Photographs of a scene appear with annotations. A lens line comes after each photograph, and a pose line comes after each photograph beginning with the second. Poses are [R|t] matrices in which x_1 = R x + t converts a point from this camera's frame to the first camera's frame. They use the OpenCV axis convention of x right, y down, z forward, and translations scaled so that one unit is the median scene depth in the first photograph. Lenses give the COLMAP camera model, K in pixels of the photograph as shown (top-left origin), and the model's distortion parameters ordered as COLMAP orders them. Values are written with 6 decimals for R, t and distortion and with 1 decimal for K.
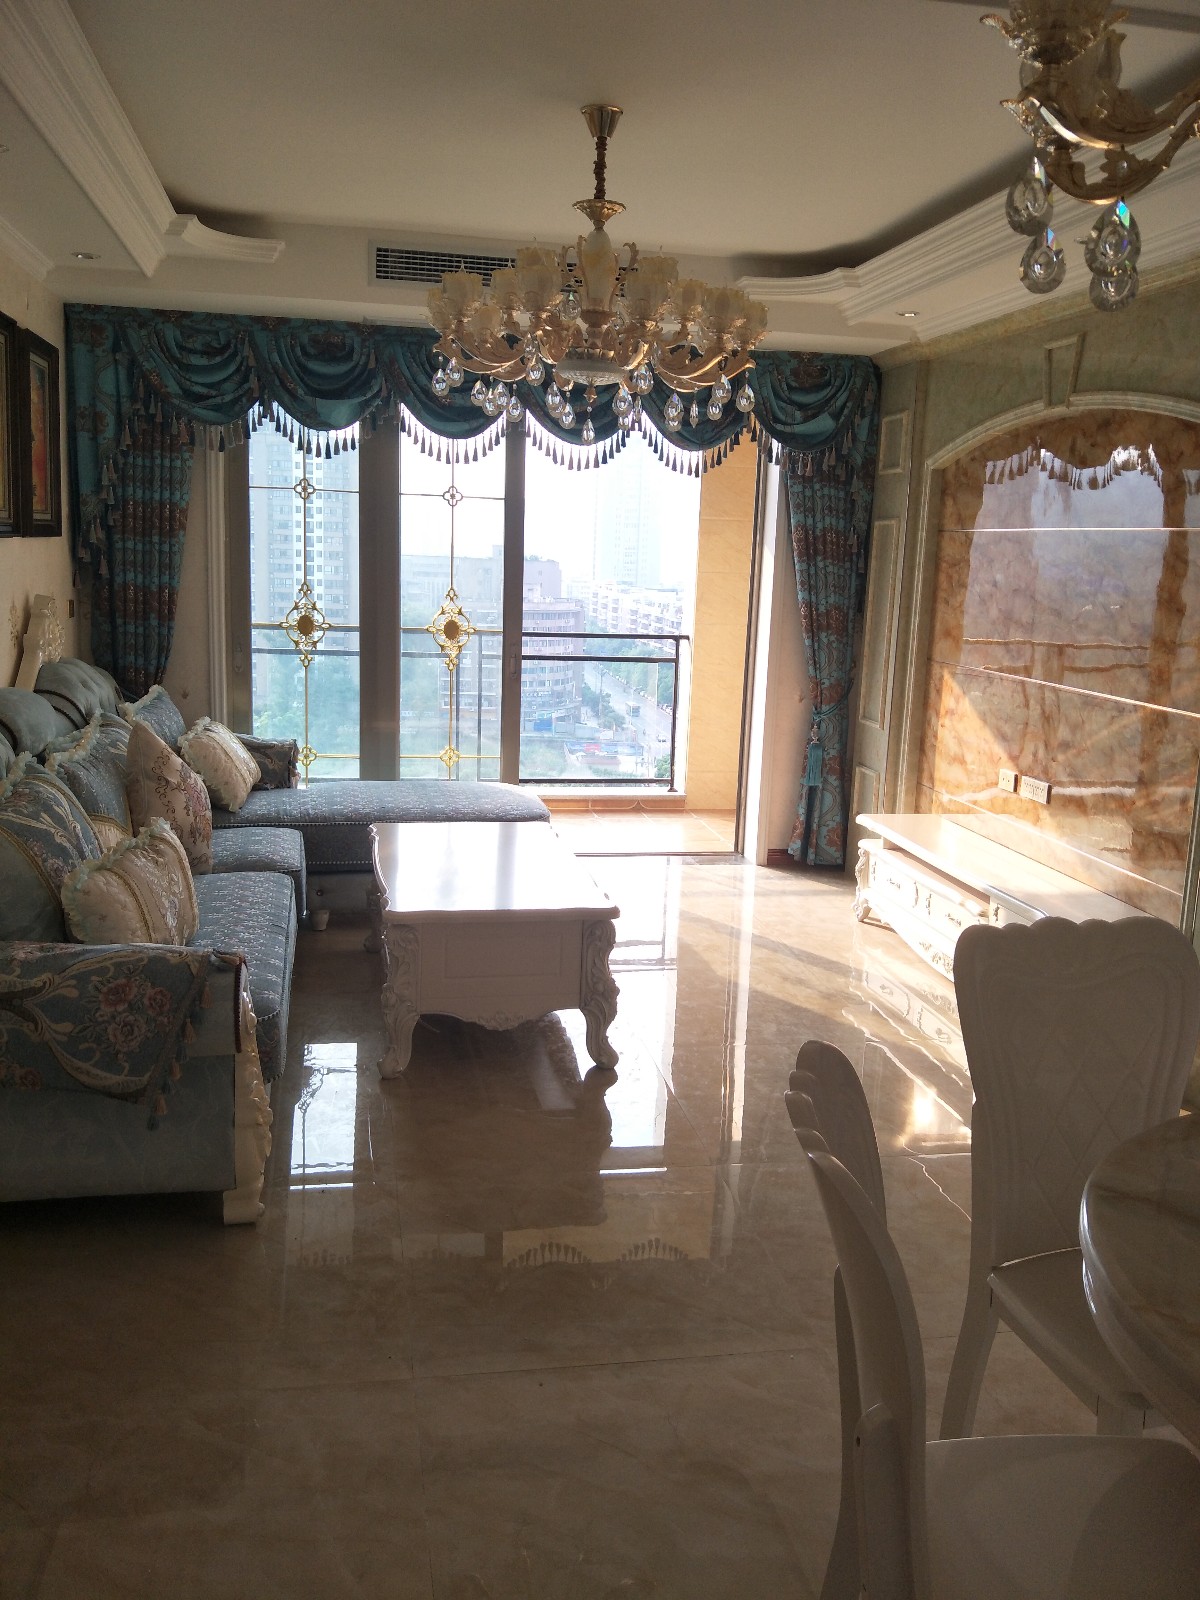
lens RADIAL K [[1388.0, 0, 600.0], [0, 1388.0, 800.0], [0, 0, 1]] dist [0.191007, -0.634993]
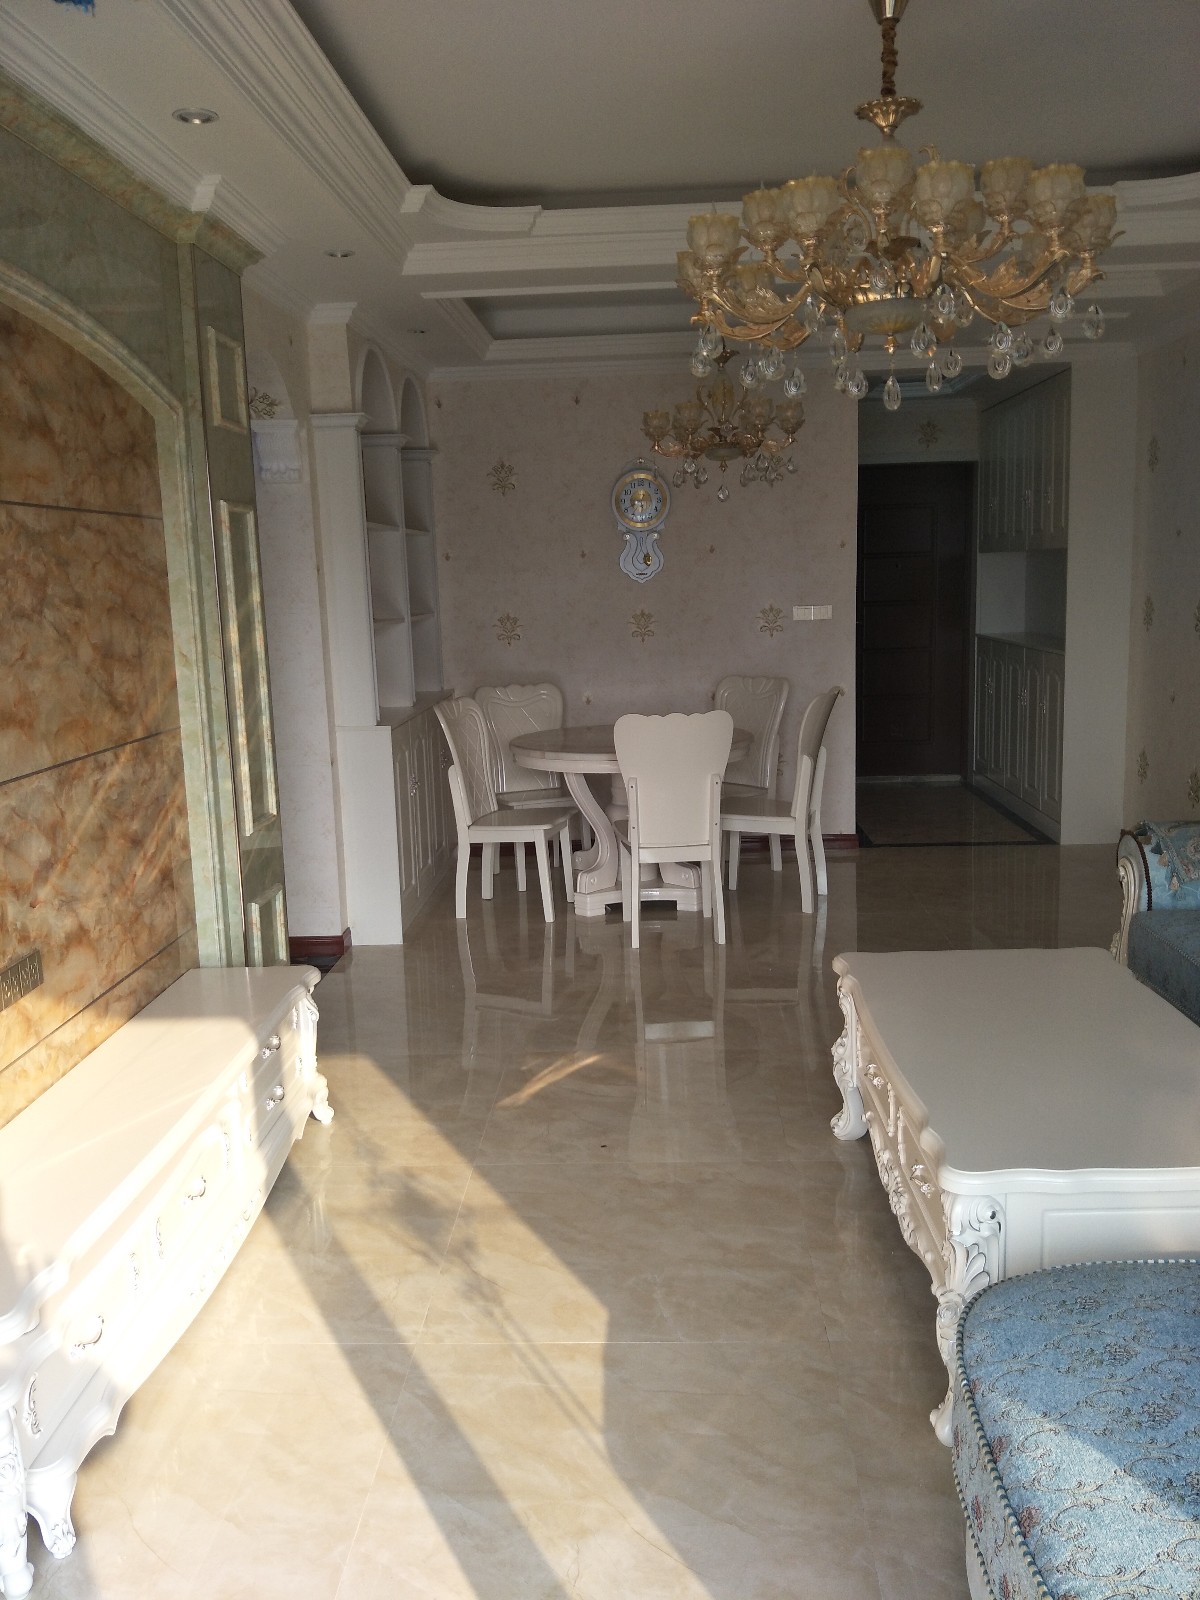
lens RADIAL K [[1477.0, 0, 600.0], [0, 1477.0, 800.0], [0, 0, 1]] dist [0.211937, -0.260531]
pose [[-0.976083, -0.041629, 0.213374, -0.031414], [0.032345, 0.942761, 0.331895, -0.259678], [-0.214977, 0.330859, -0.918867, 1.467808]]
